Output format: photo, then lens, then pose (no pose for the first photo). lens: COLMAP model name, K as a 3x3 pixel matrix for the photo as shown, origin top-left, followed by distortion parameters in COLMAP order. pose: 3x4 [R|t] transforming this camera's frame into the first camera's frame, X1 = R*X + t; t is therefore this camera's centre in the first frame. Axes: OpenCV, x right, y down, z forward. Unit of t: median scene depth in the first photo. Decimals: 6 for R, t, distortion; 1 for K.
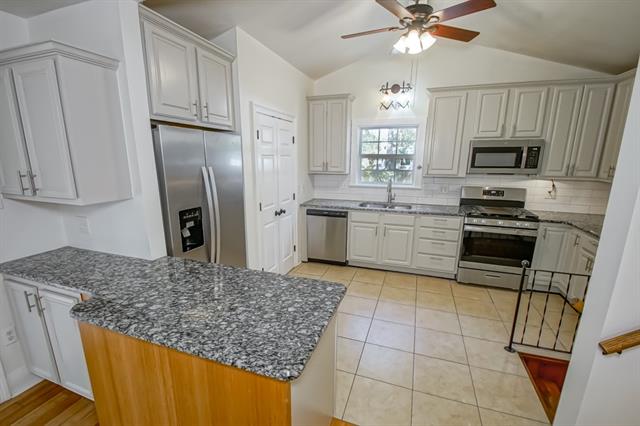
lens RADIAL K [[286.3, 0, 309.4], [0, 286.3, 219.1], [0, 0, 1]] dist [0.004764, -0.002378]
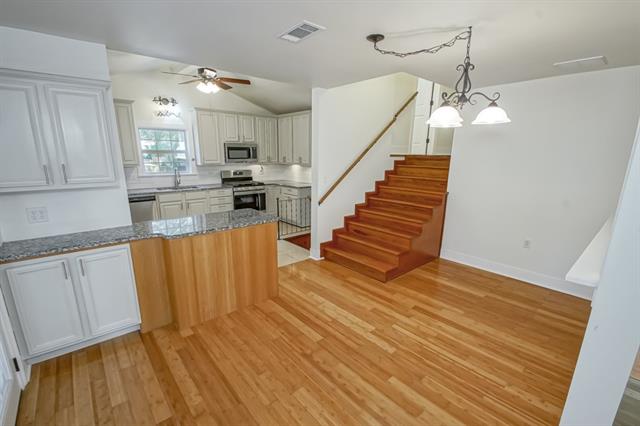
lens RADIAL K [[286.3, 0, 321.9], [0, 286.3, 218.3], [0, 0, 1]] dist [0.004764, -0.002378]
pose [[0.479738, -0.198551, 0.854651, -0.670520], [0.180199, 0.975592, 0.125497, 0.049649], [-0.858708, 0.093802, 0.503807, -0.288346]]
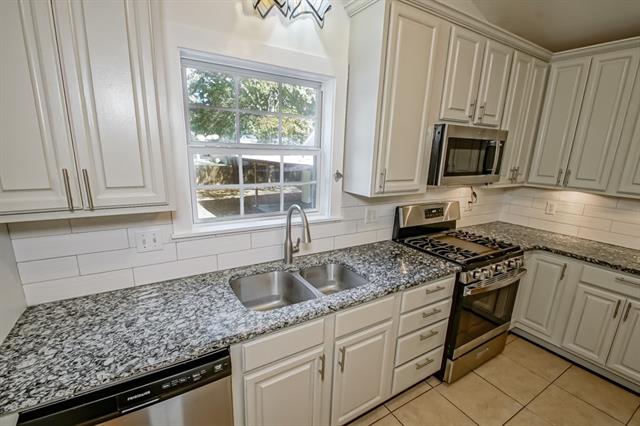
lens RADIAL K [[286.3, 0, 314.8], [0, 286.3, 222.9], [0, 0, 1]] dist [0.004764, -0.002378]
pose [[0.636554, -0.173852, 0.751381, -0.004003], [0.139750, 0.984135, 0.109313, -0.180422], [-0.758465, 0.035422, 0.650751, 0.817797]]
